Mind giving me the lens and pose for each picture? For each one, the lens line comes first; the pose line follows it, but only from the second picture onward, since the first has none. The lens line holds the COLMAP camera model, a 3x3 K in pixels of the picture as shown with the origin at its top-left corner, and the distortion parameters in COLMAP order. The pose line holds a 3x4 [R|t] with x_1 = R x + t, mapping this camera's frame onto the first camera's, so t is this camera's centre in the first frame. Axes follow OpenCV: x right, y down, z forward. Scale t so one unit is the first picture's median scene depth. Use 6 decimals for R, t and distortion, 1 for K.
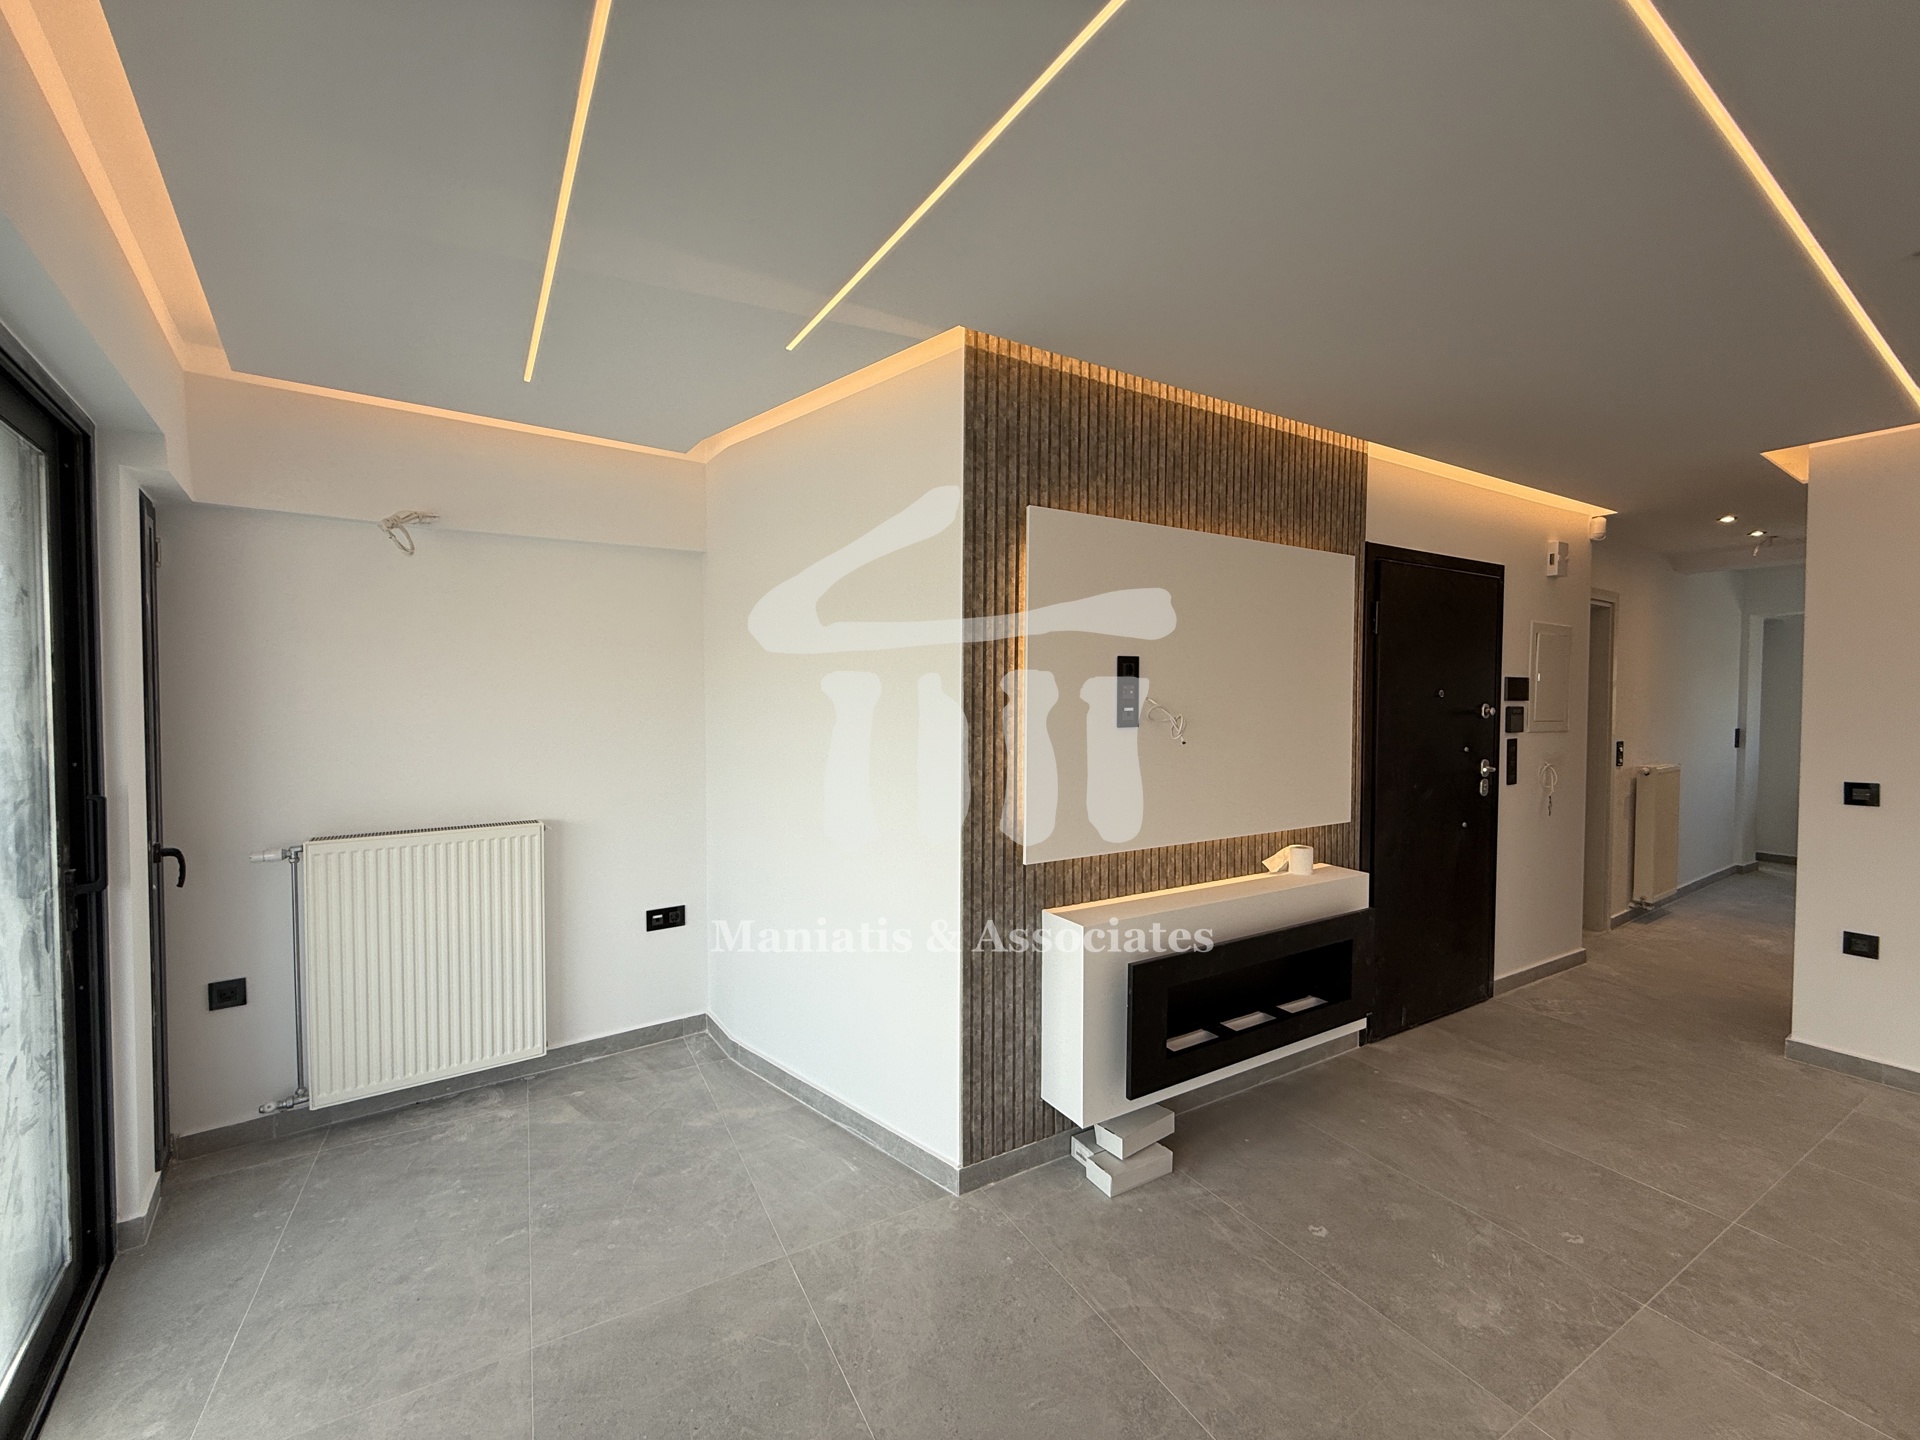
lens RADIAL K [[760.6, 0, 953.1], [0, 760.6, 718.4], [0, 0, 1]] dist [-0.003273, 0.000408]
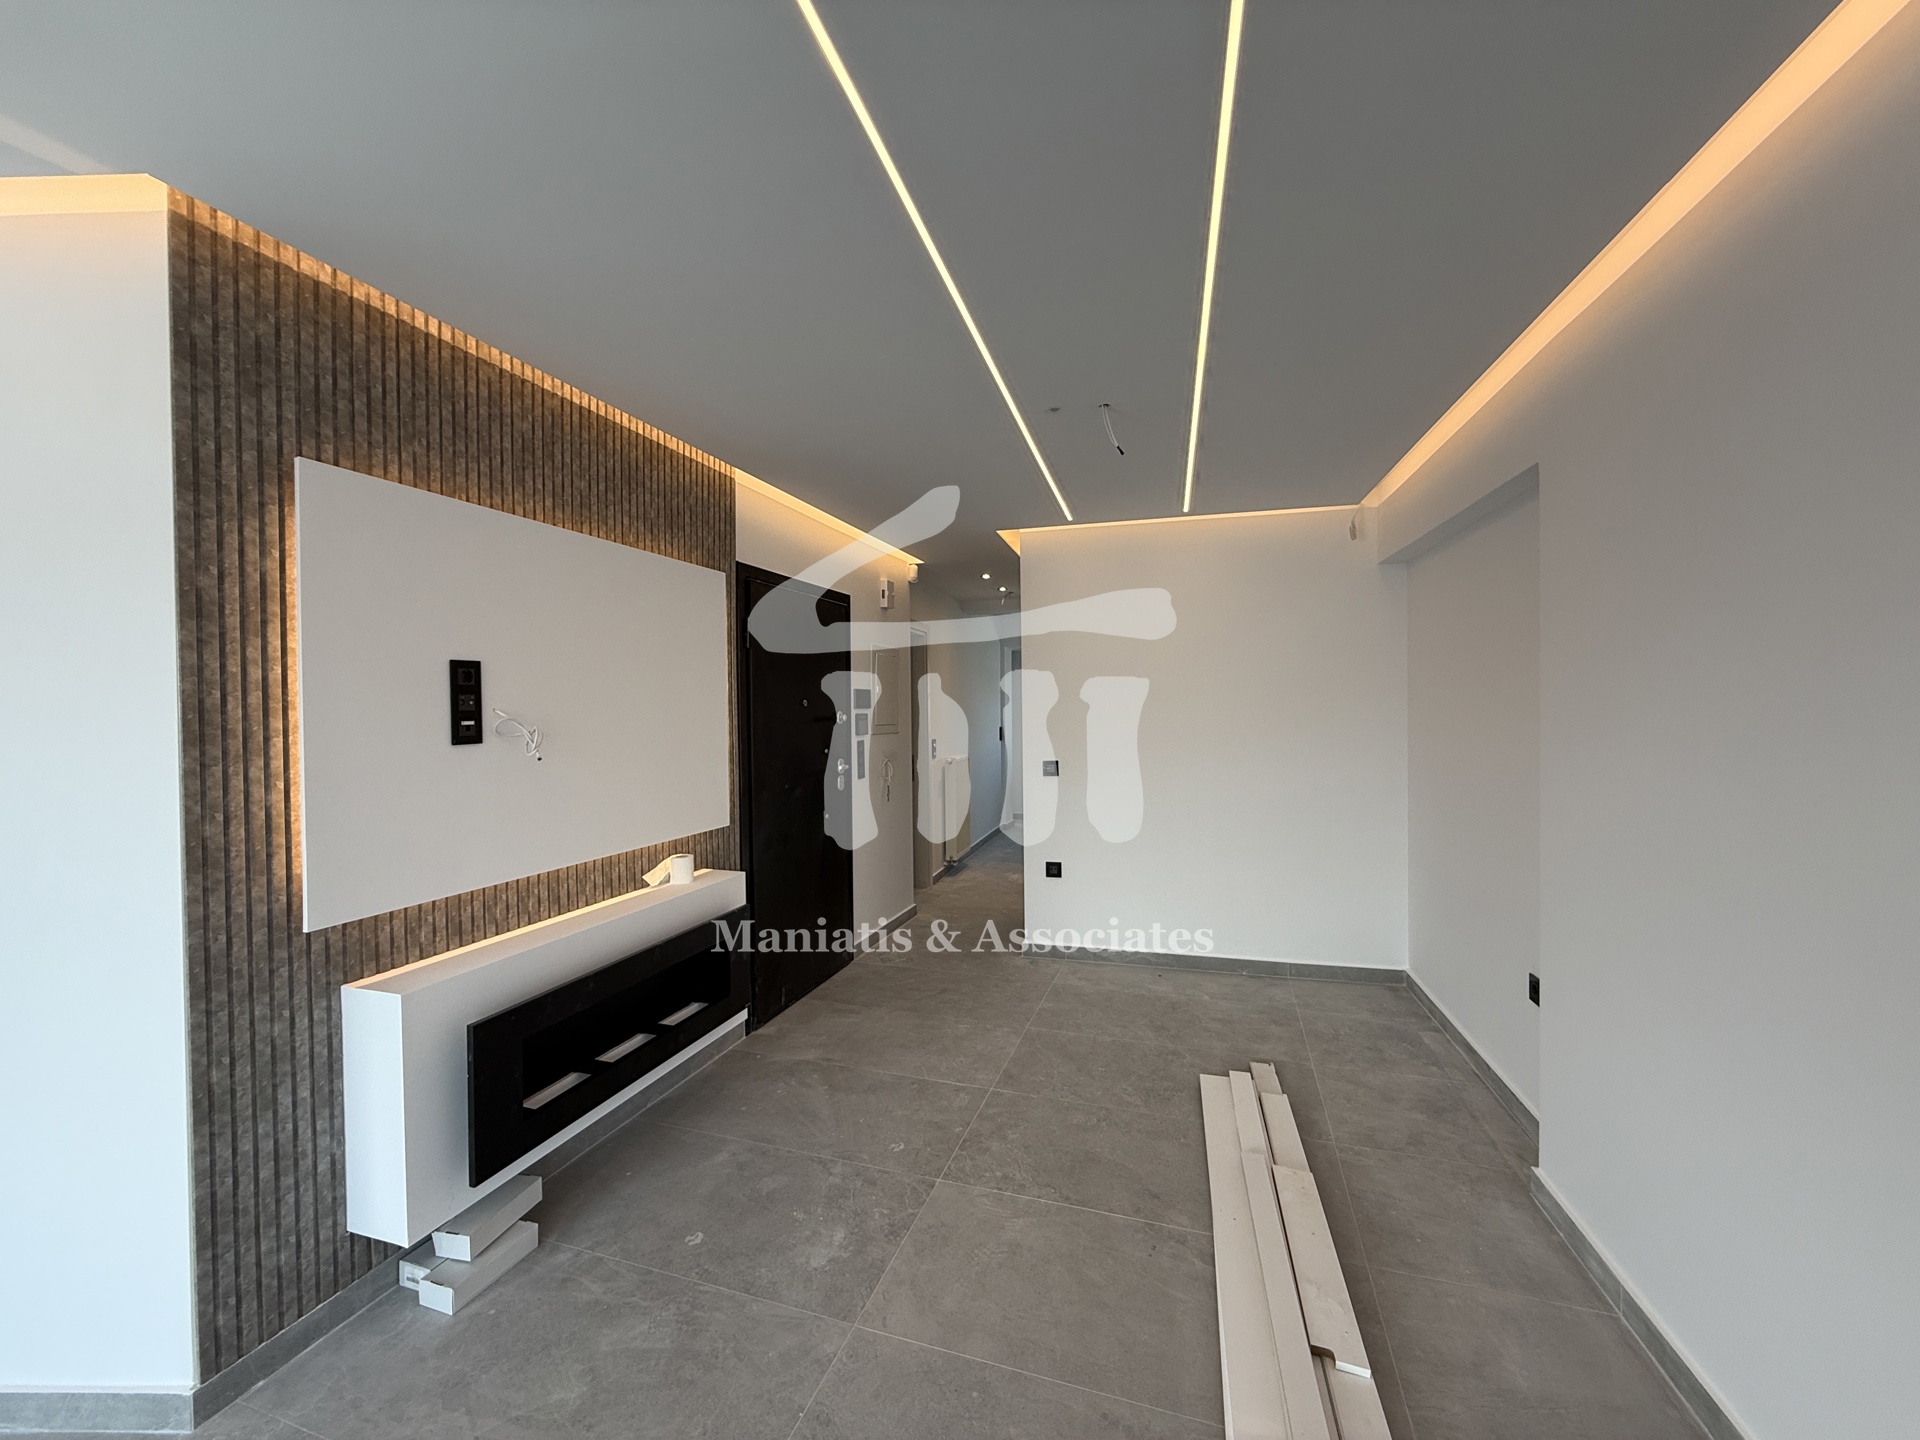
lens RADIAL K [[760.6, 0, 952.2], [0, 760.6, 718.8], [0, 0, 1]] dist [-0.003273, 0.000408]
pose [[0.747557, -0.020463, 0.663882, 0.072755], [0.031524, 0.999492, -0.004689, 0.004519], [-0.663449, 0.024433, 0.747822, 0.007948]]
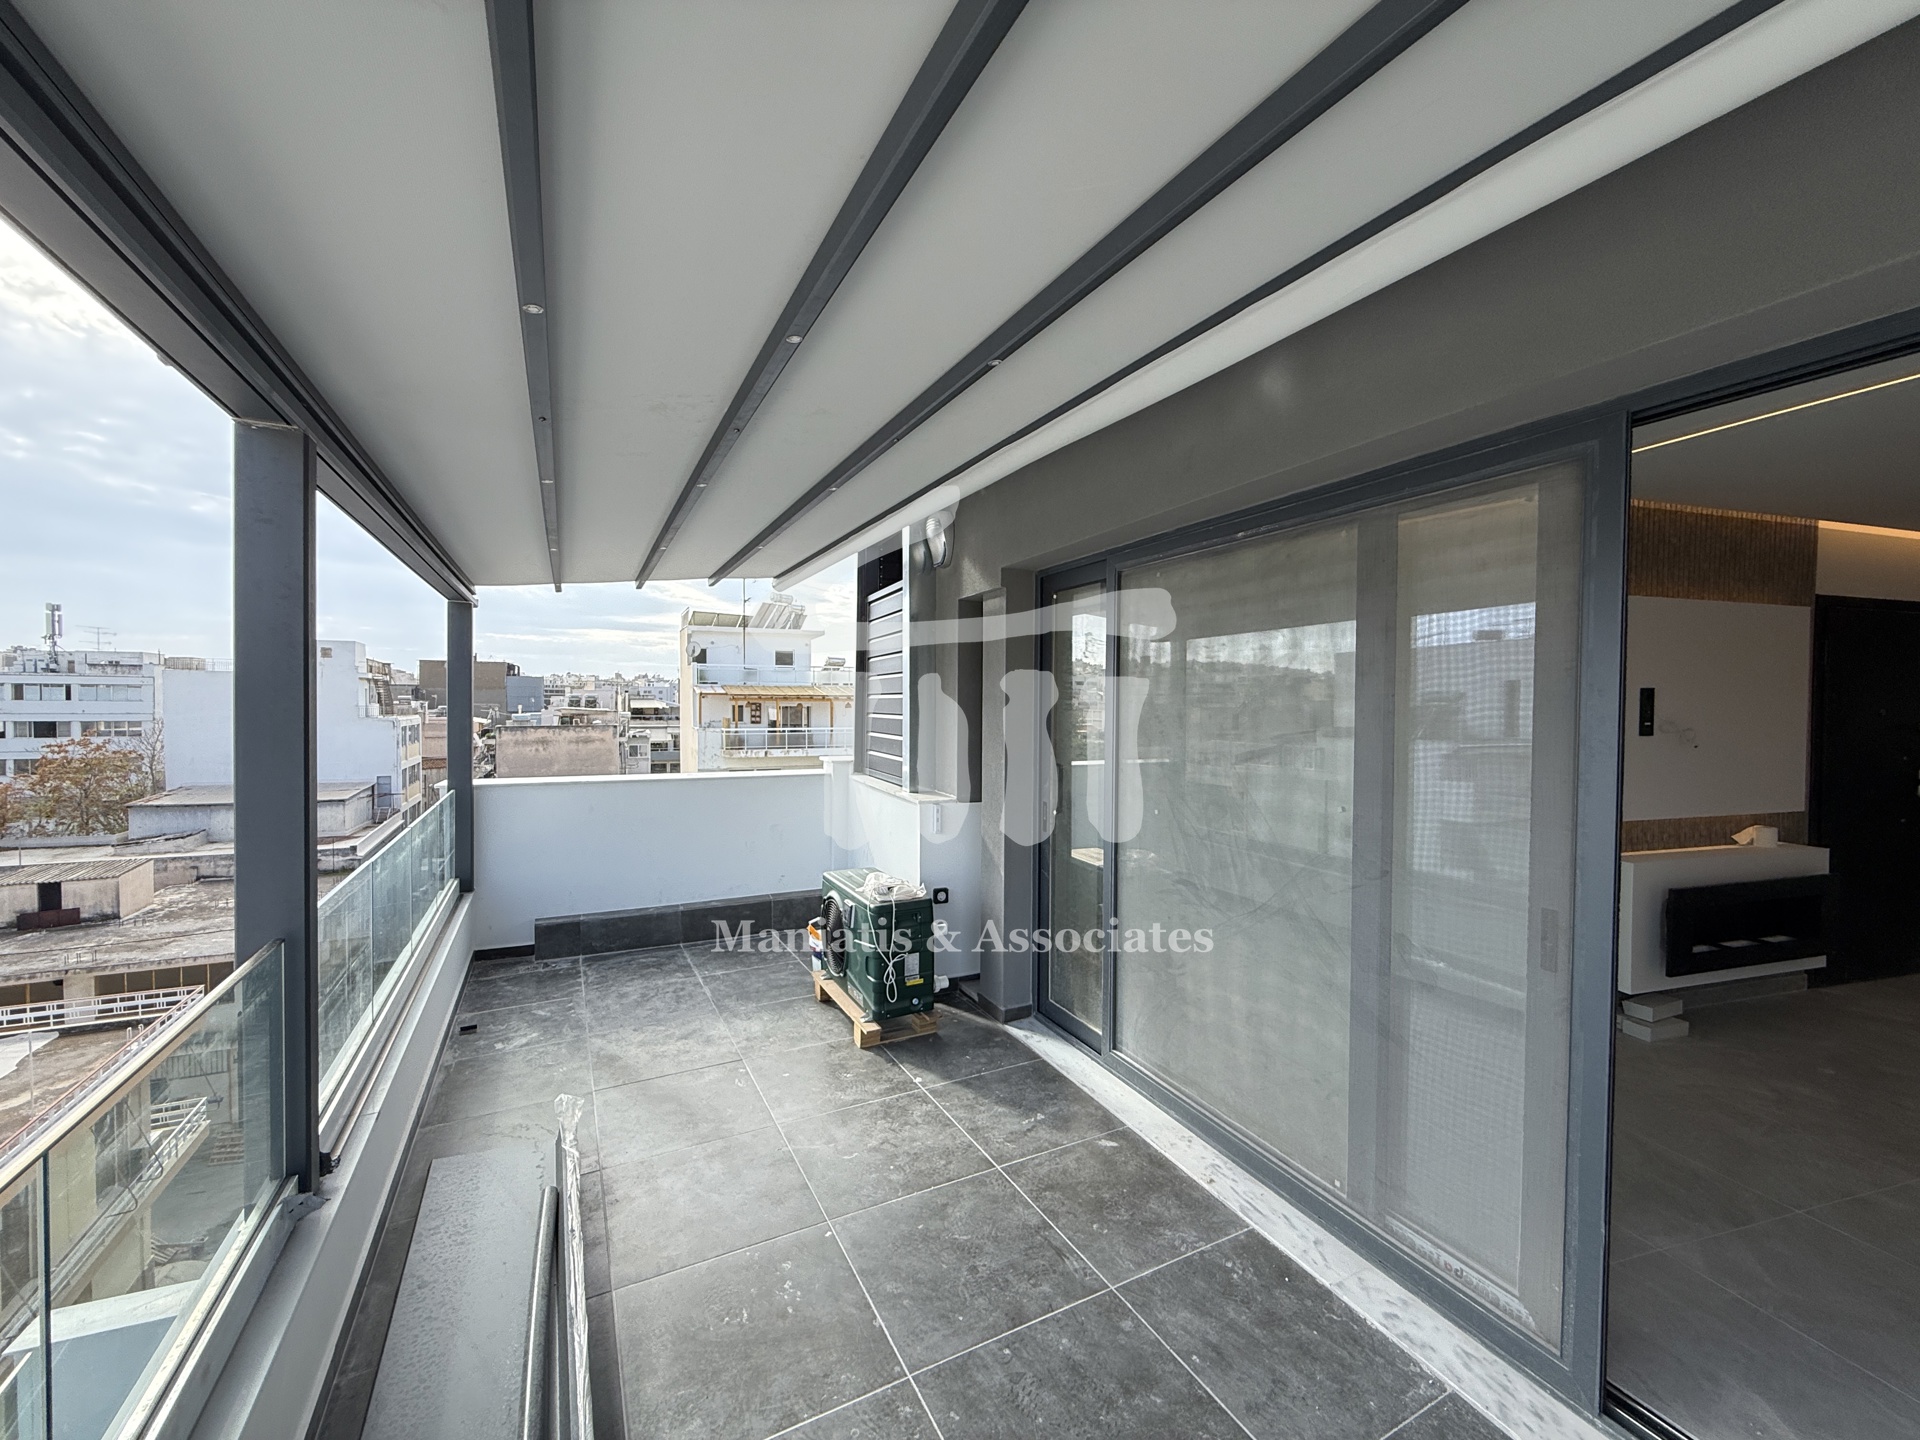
lens RADIAL K [[760.6, 0, 967.9], [0, 760.6, 722.5], [0, 0, 1]] dist [-0.003273, 0.000408]
pose [[0.975321, 0.005556, -0.220721, -0.730243], [-0.006268, 0.999977, -0.002523, -0.002624], [0.220702, 0.003844, 0.975334, -0.726325]]
